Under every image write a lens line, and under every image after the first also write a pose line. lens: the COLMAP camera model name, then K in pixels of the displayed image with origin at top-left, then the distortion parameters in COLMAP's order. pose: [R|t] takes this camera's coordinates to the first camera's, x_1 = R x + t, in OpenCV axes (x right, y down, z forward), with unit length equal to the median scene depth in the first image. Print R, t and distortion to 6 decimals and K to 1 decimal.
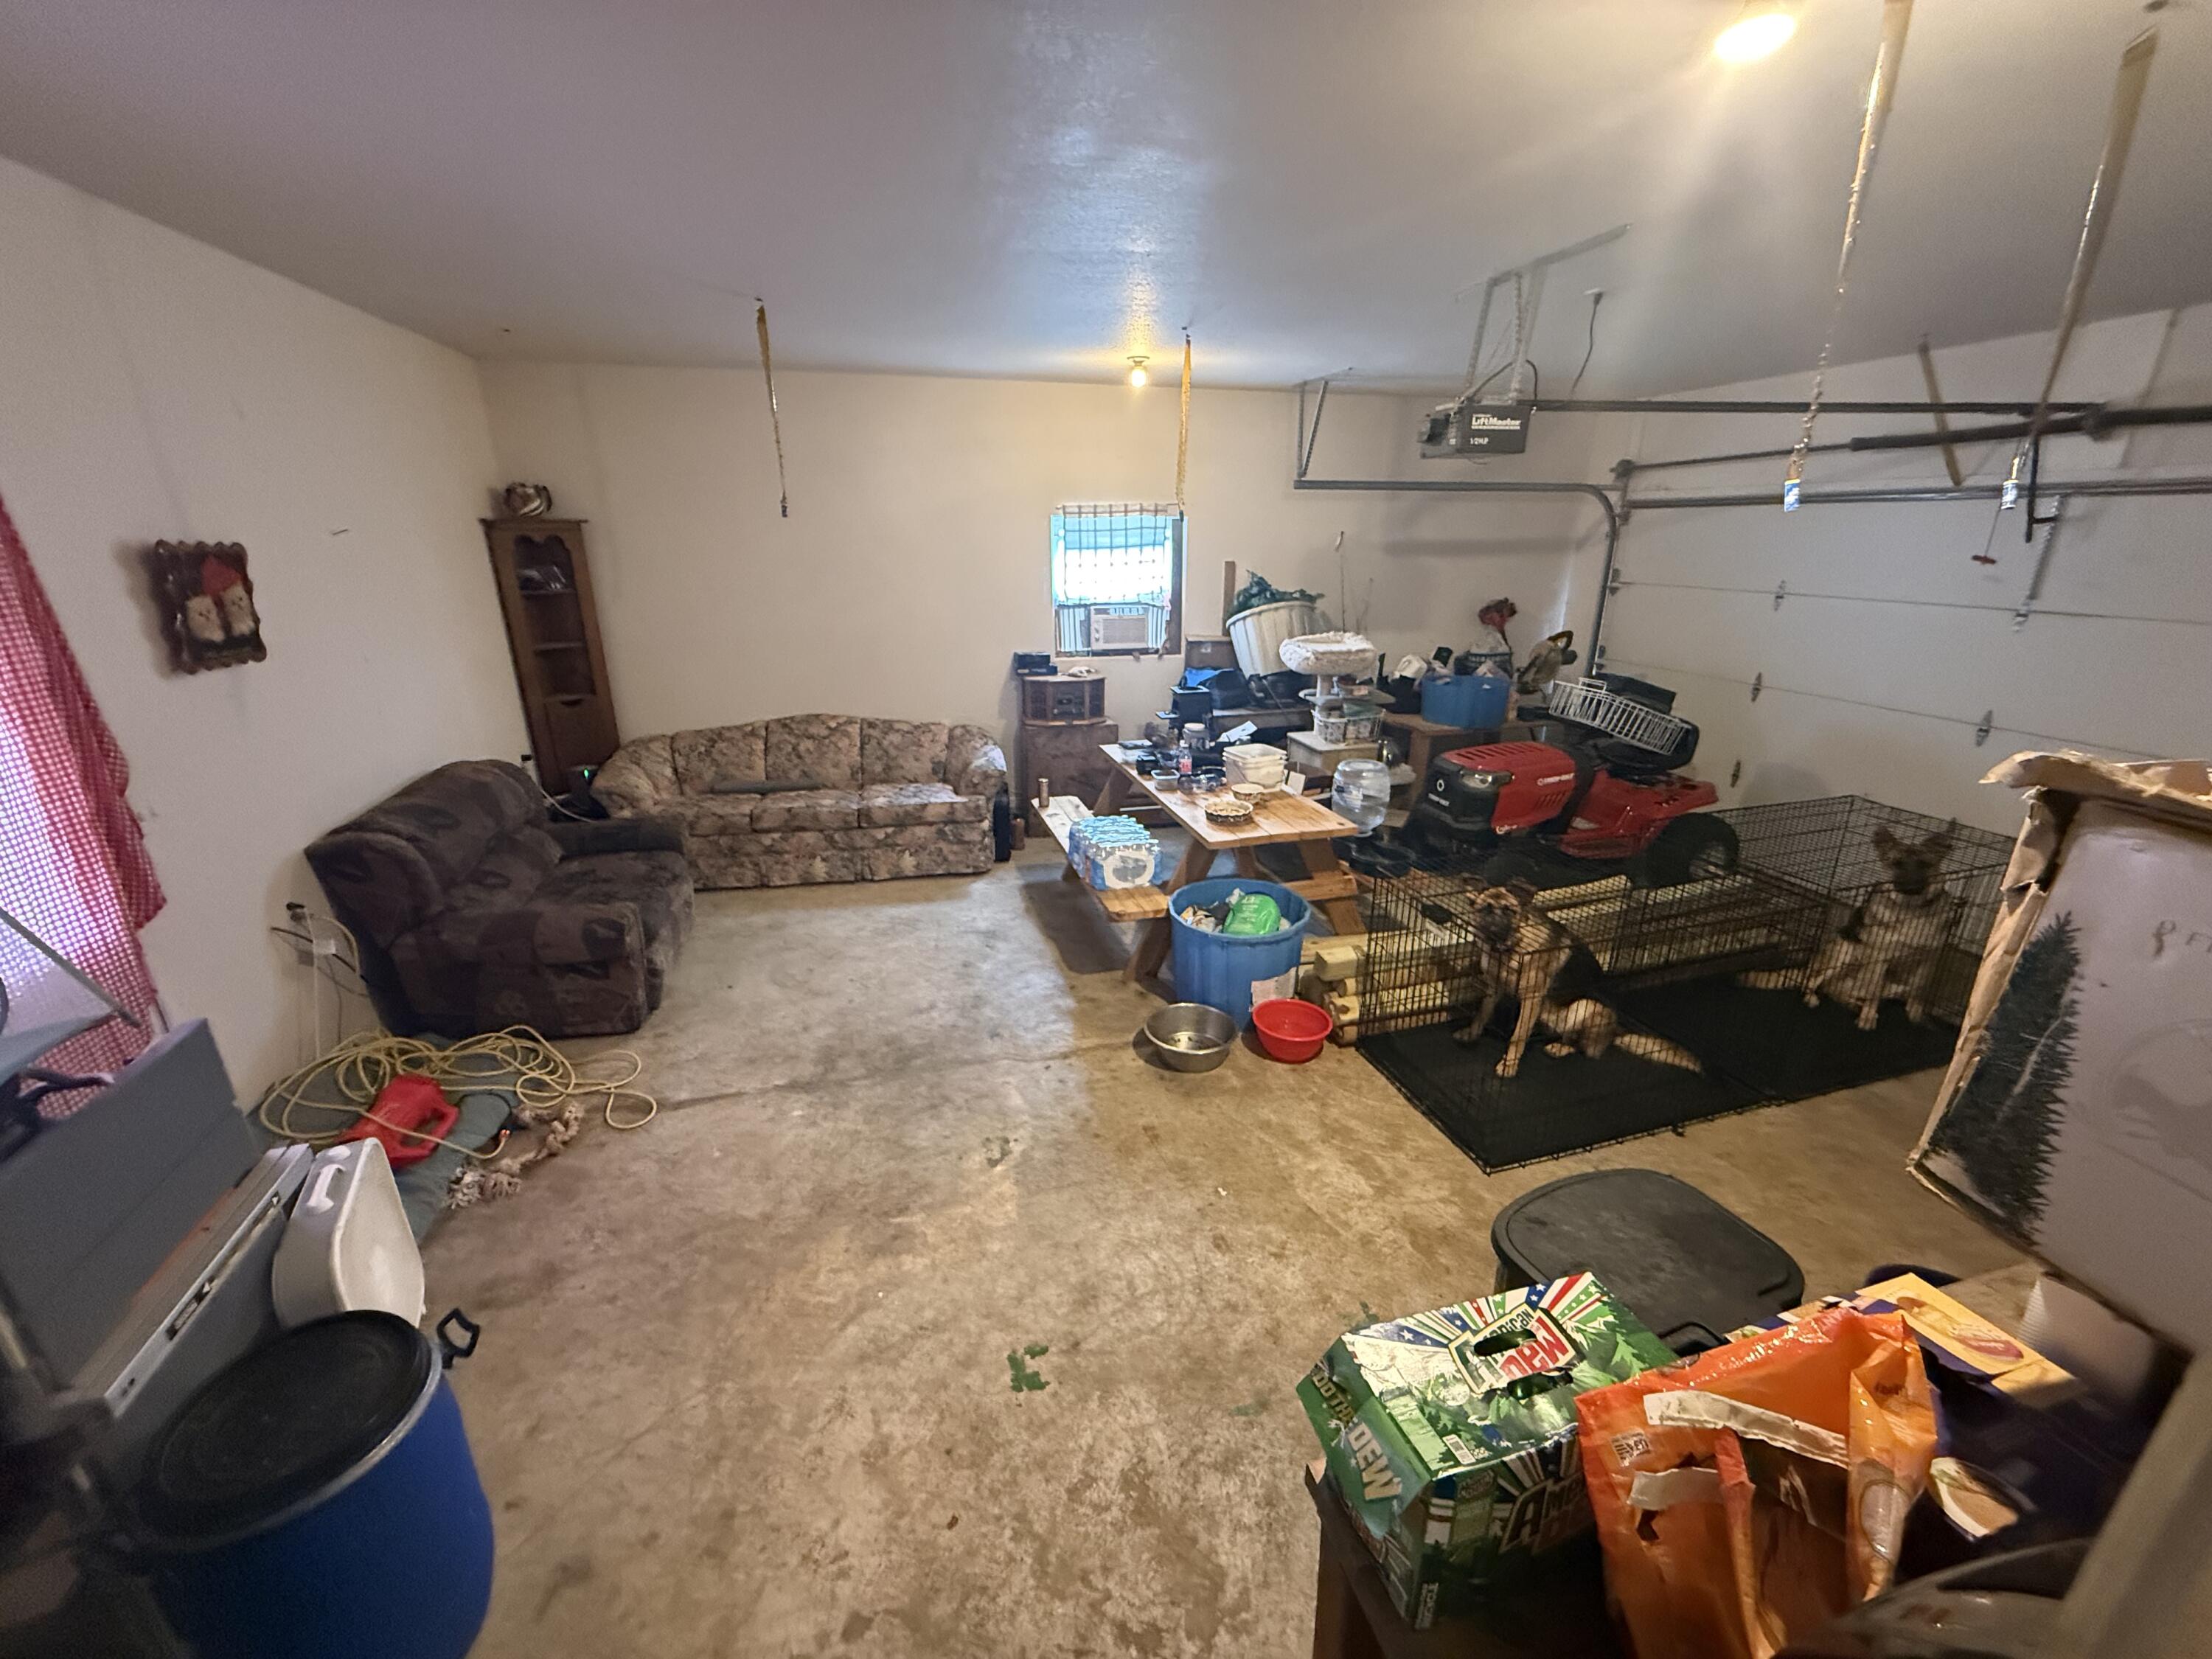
lens RADIAL K [[884.2, 0, 1099.8], [0, 884.2, 828.9], [0, 0, 1]] dist [0.001716, 0.000259]
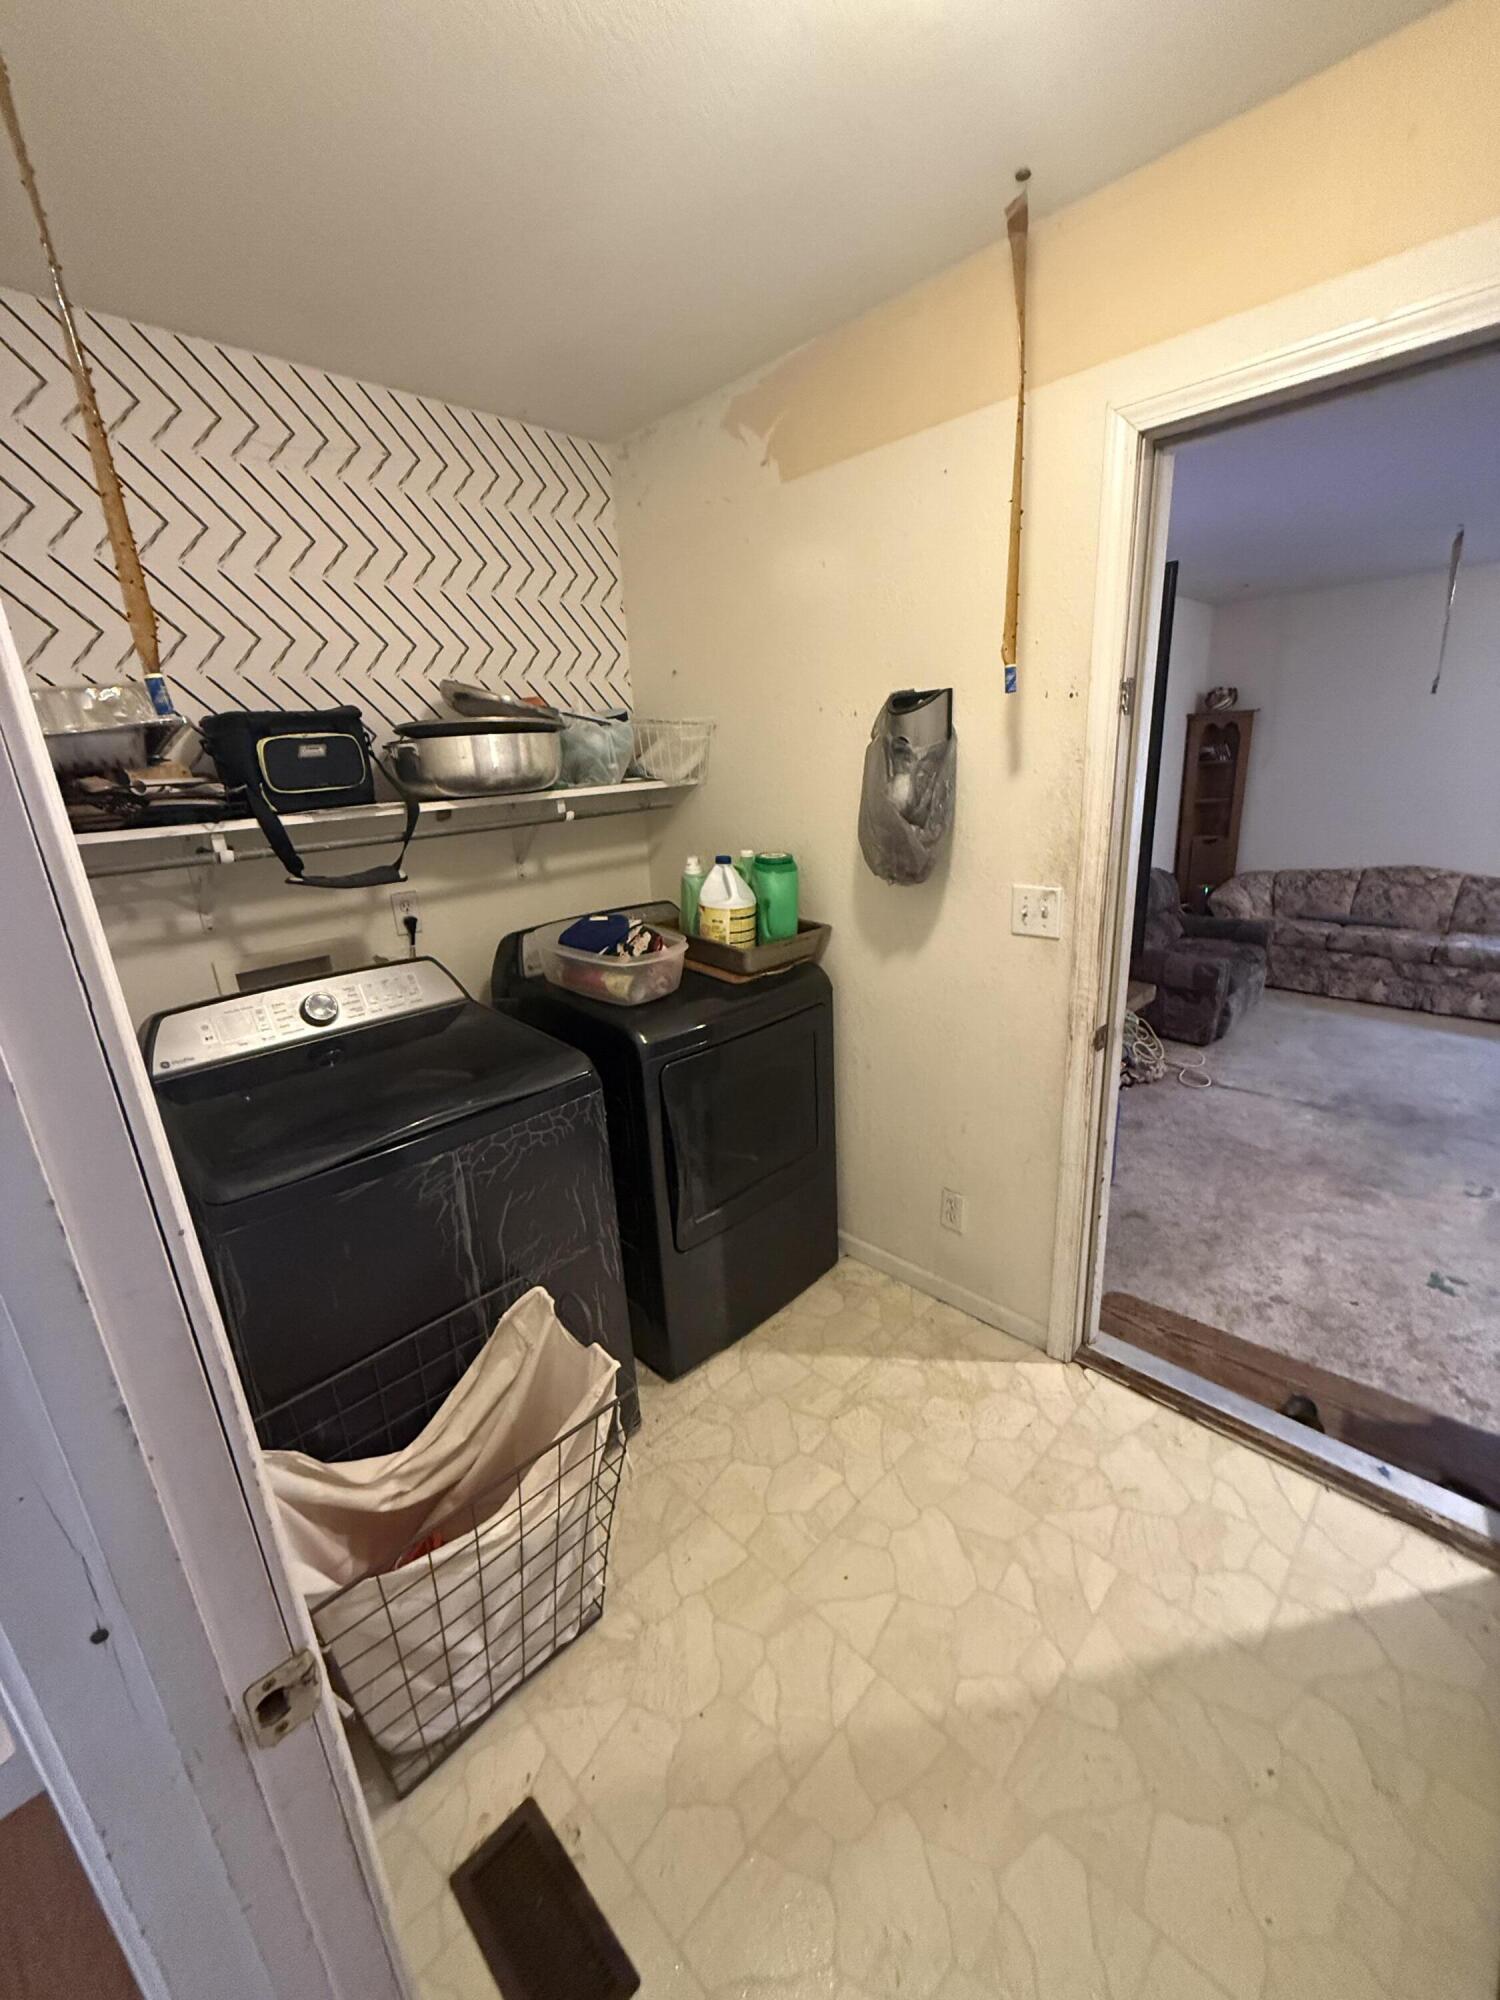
lens RADIAL K [[799.5, 0, 746.3], [0, 799.5, 995.0], [0, 0, 1]] dist [0.001716, 0.000259]
pose [[0.525307, 0.216915, -0.822801, 0.125320], [-0.215650, 0.969331, 0.117865, 0.108753], [0.823133, 0.115521, 0.555974, -0.303912]]
